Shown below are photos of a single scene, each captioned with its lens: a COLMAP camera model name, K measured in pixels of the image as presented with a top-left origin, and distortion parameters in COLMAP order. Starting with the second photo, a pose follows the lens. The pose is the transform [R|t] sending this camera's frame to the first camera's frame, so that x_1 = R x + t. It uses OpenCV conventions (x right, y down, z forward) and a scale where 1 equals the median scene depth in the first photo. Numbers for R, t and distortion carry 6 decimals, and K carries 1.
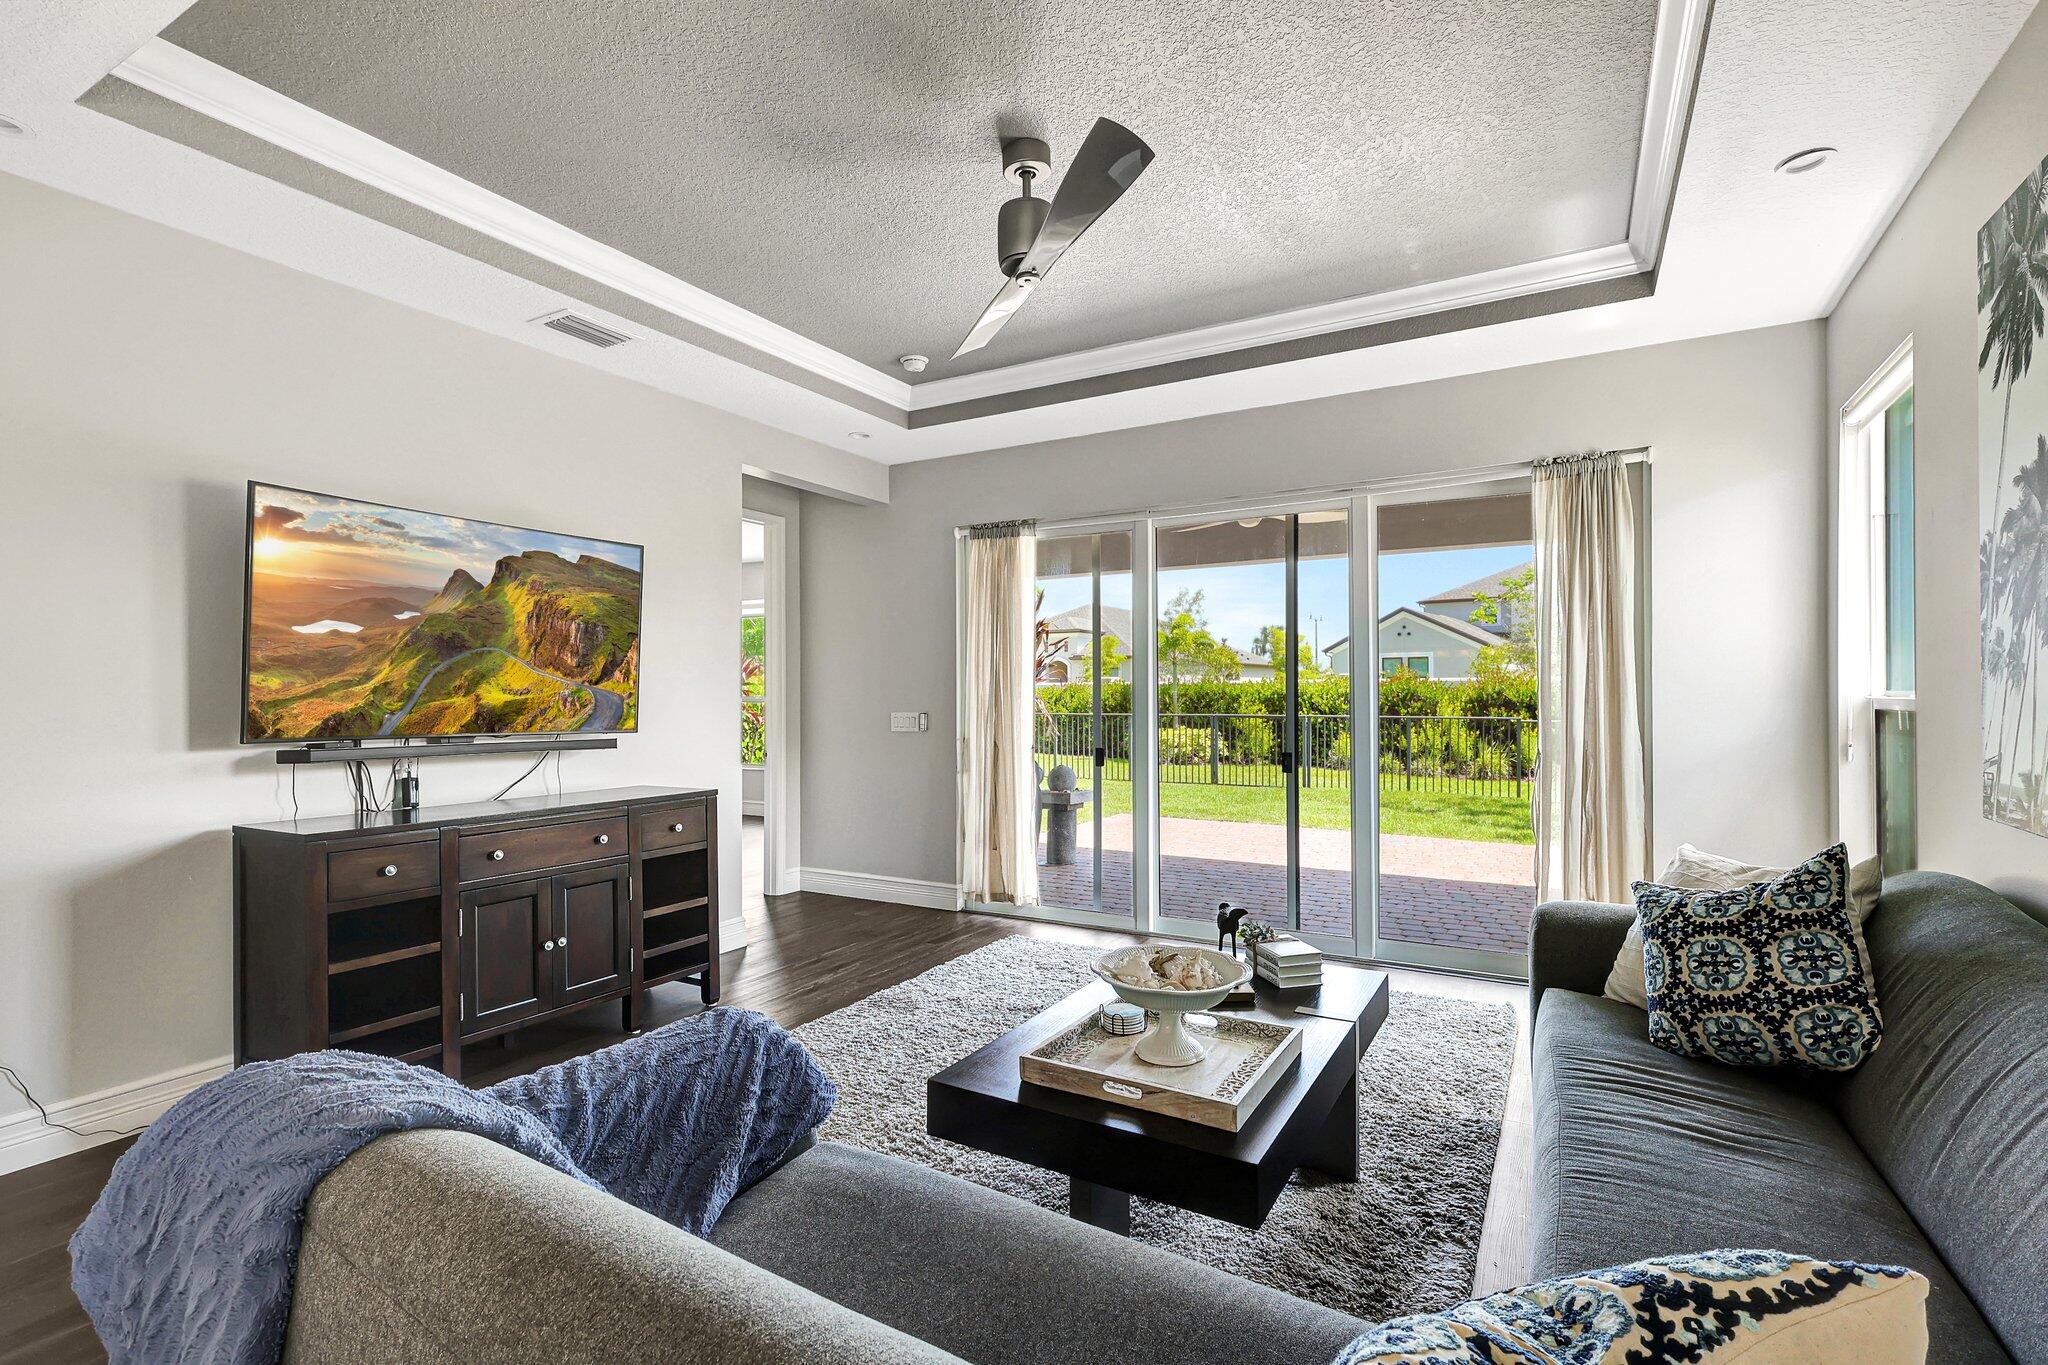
lens RADIAL K [[960.6, 0, 1034.8], [0, 960.6, 693.7], [0, 0, 1]] dist [0.005710, -0.001085]
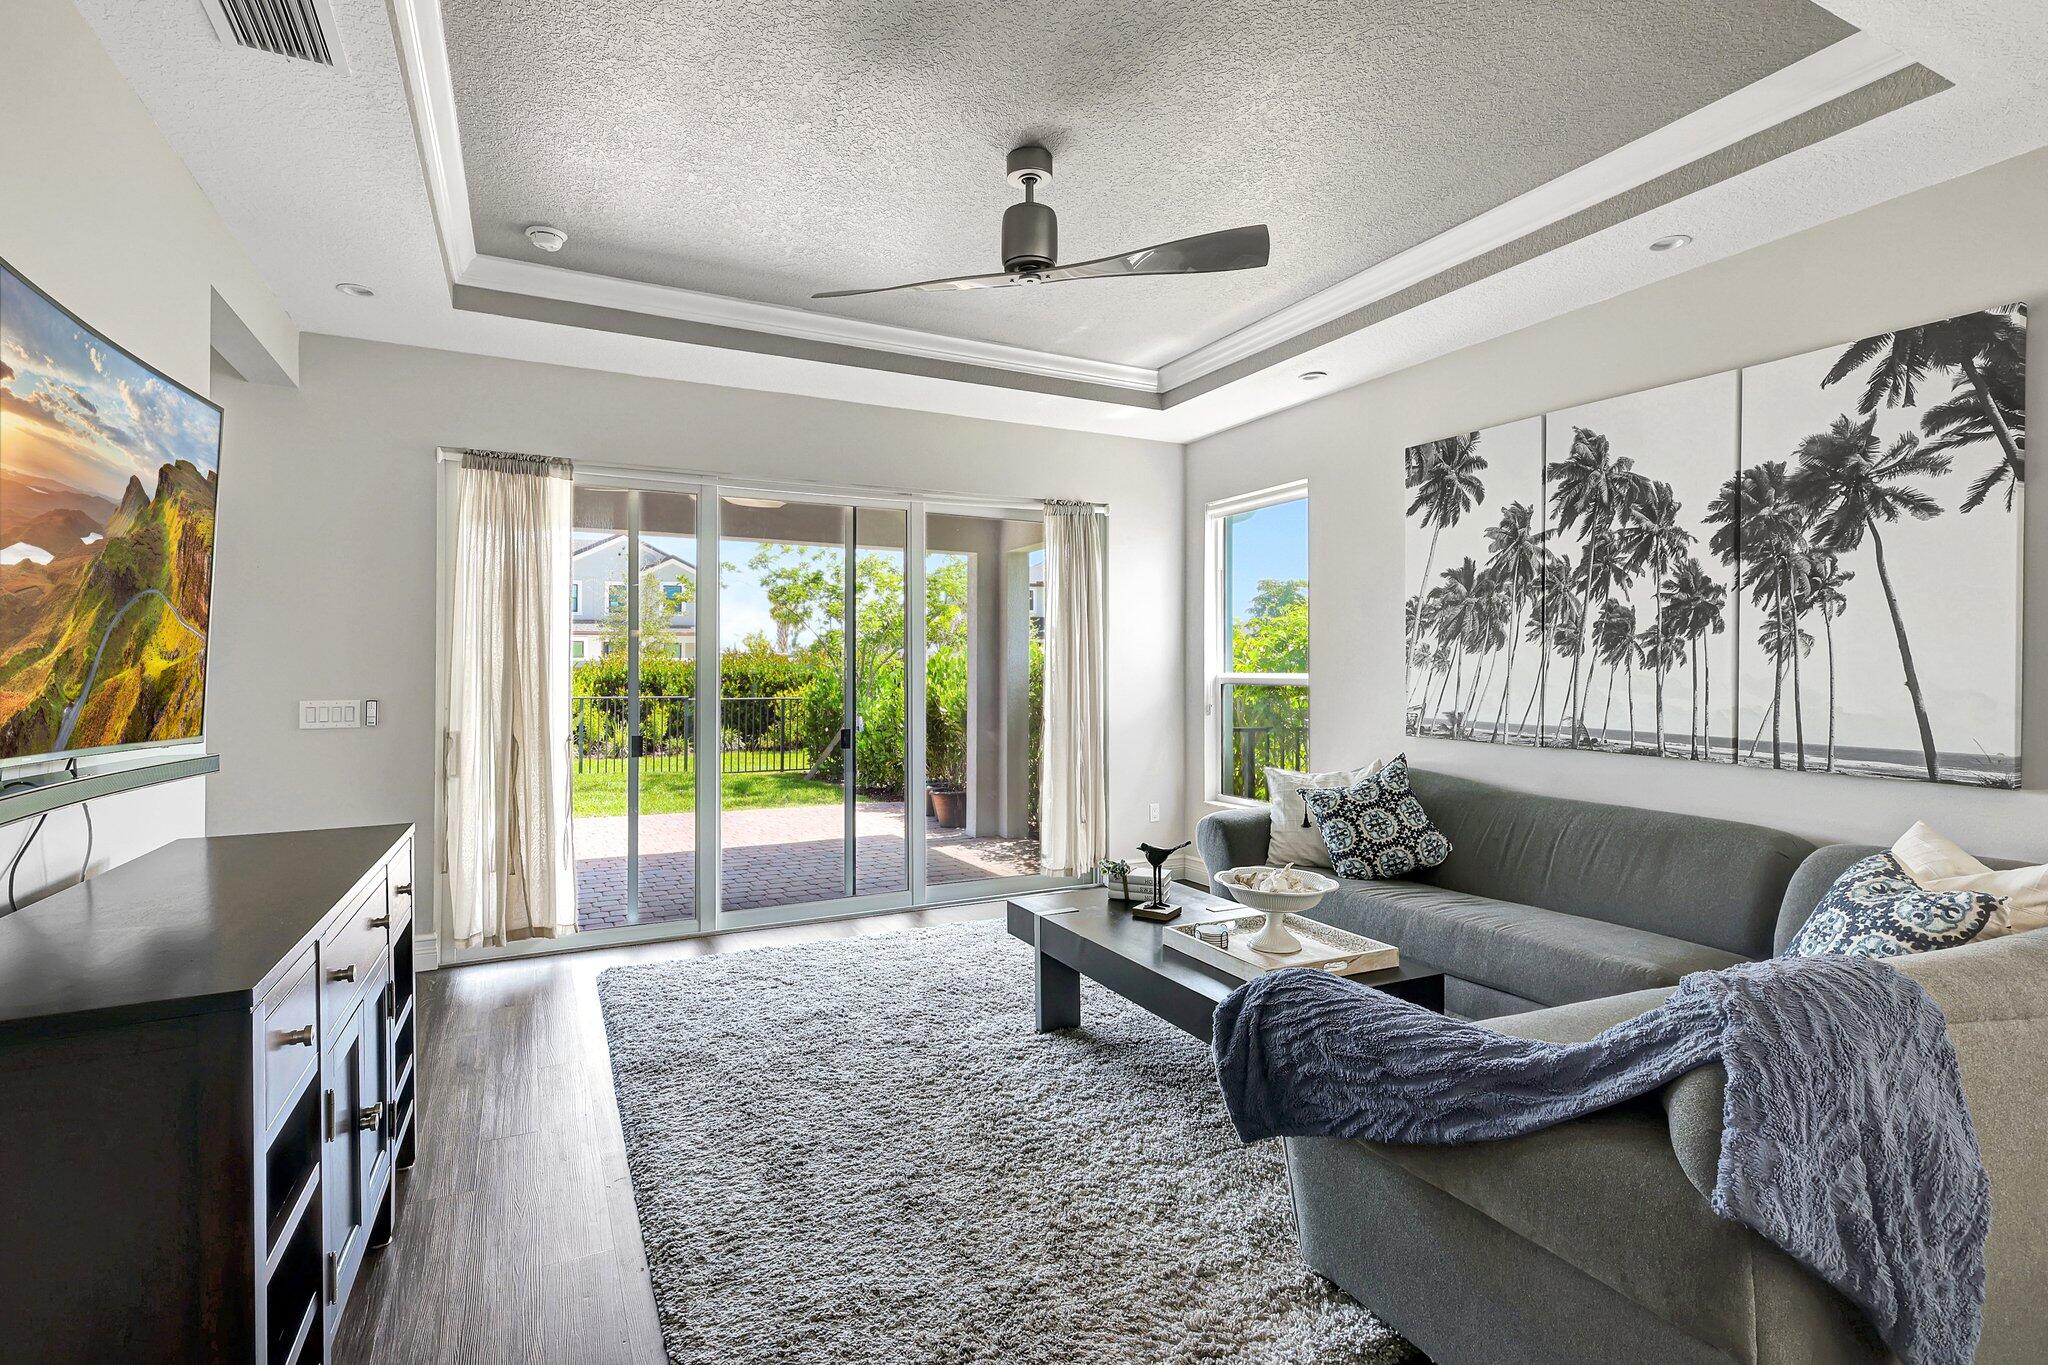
lens RADIAL K [[960.6, 0, 1041.1], [0, 960.6, 666.3], [0, 0, 1]] dist [0.005710, -0.001085]
pose [[0.546343, 0.008549, 0.837518, -0.622530], [-0.001929, 0.999958, -0.008949, 0.000758], [-0.837559, 0.003273, 0.546337, 0.294125]]
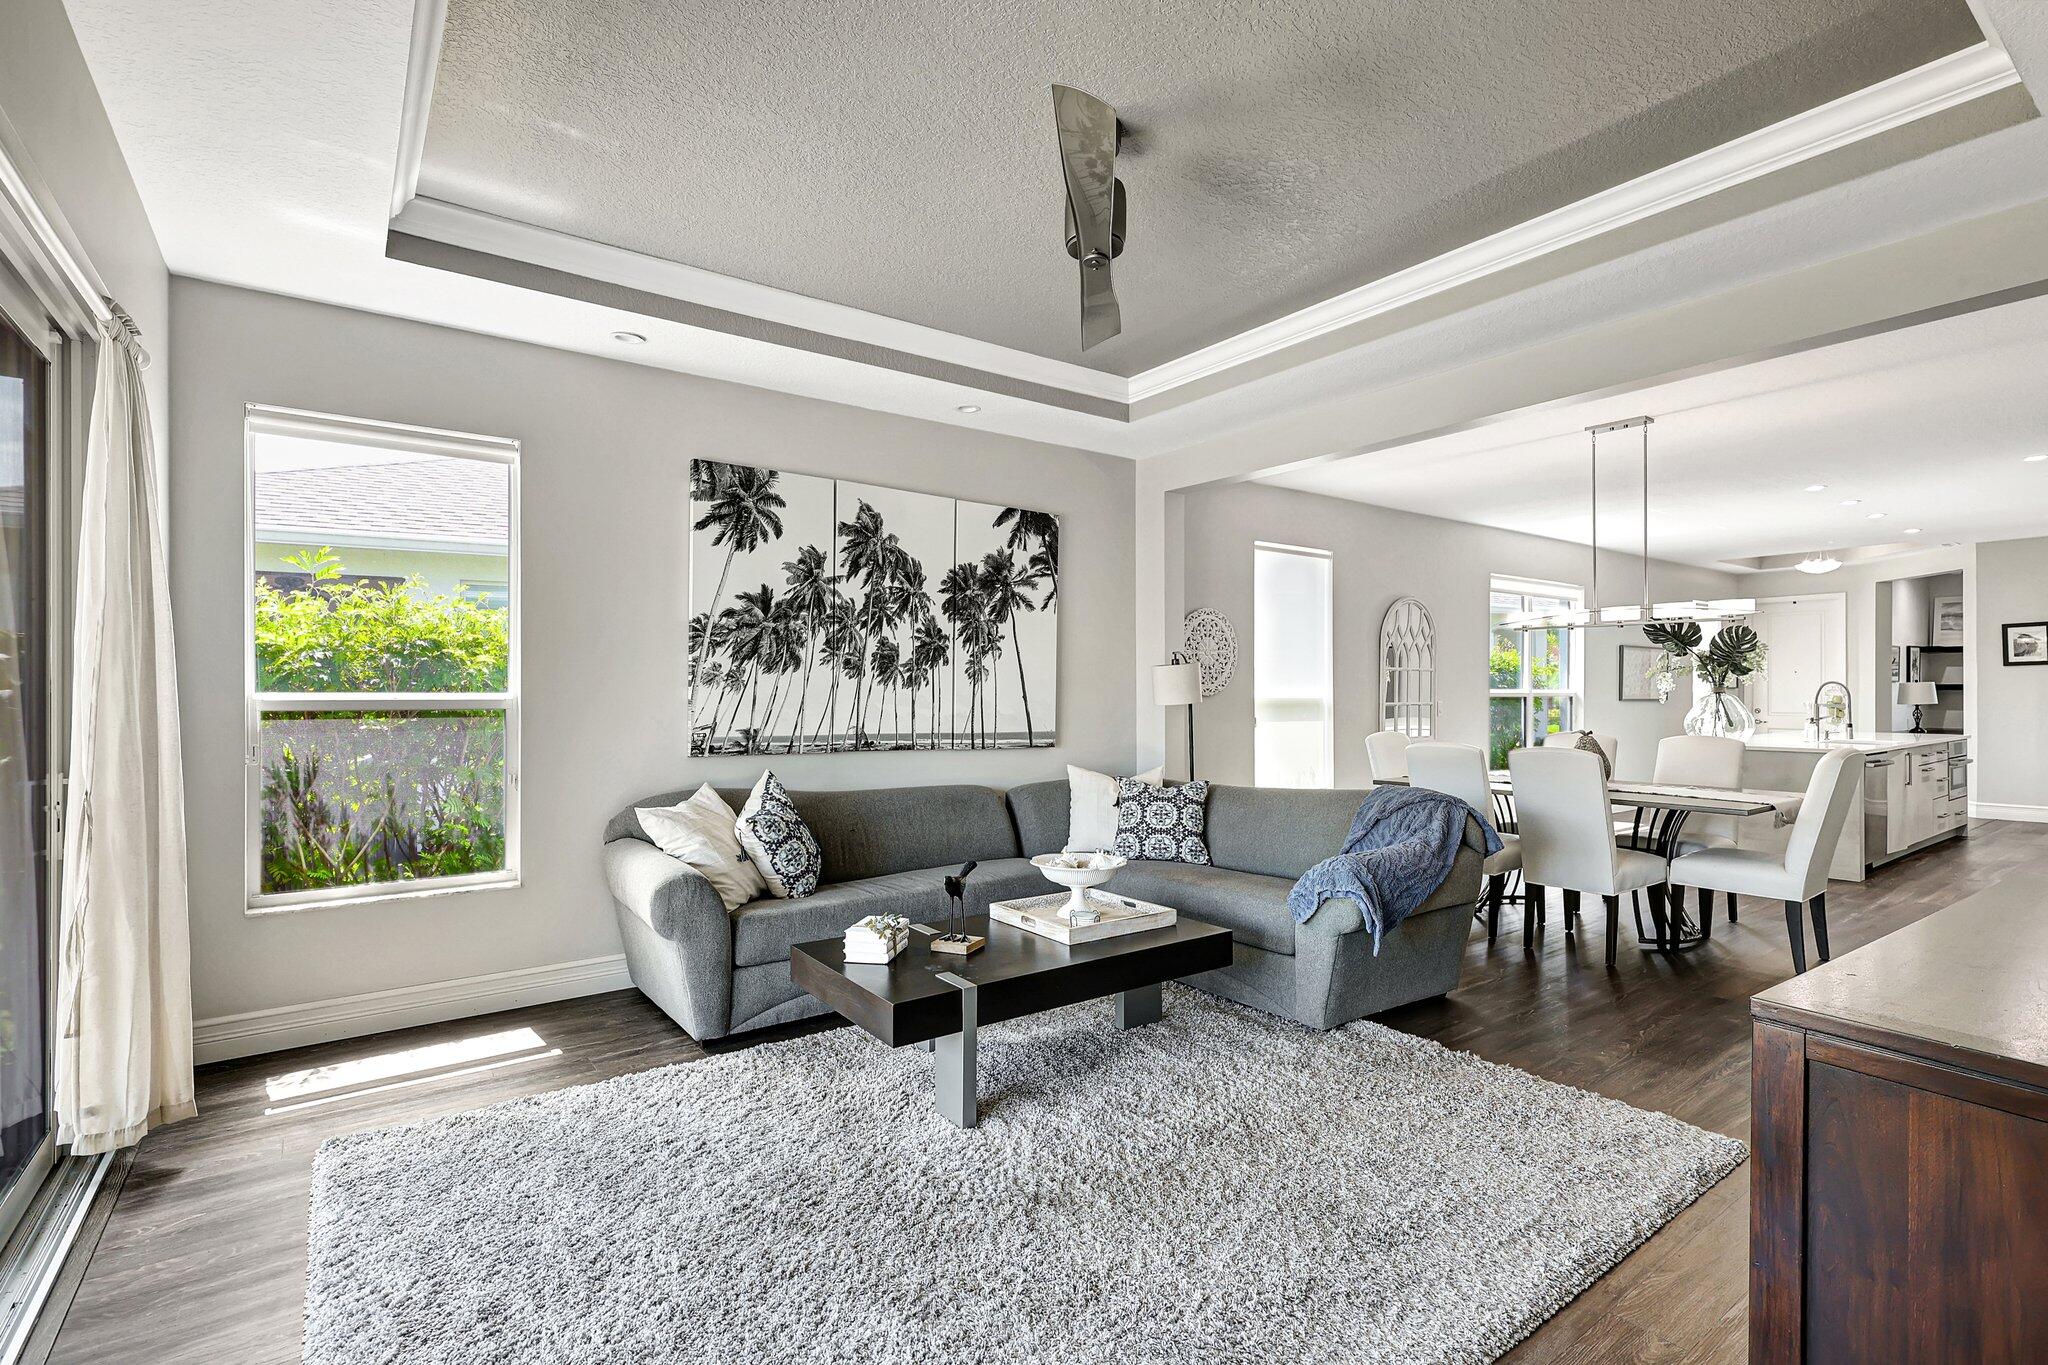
lens RADIAL K [[960.6, 0, 1021.7], [0, 960.6, 691.3], [0, 0, 1]] dist [0.005710, -0.001085]
pose [[-0.905285, -0.000193, 0.424806, -0.249080], [0.000896, 0.999997, 0.002363, -0.005200], [-0.424805, 0.002520, -0.905281, 1.359501]]
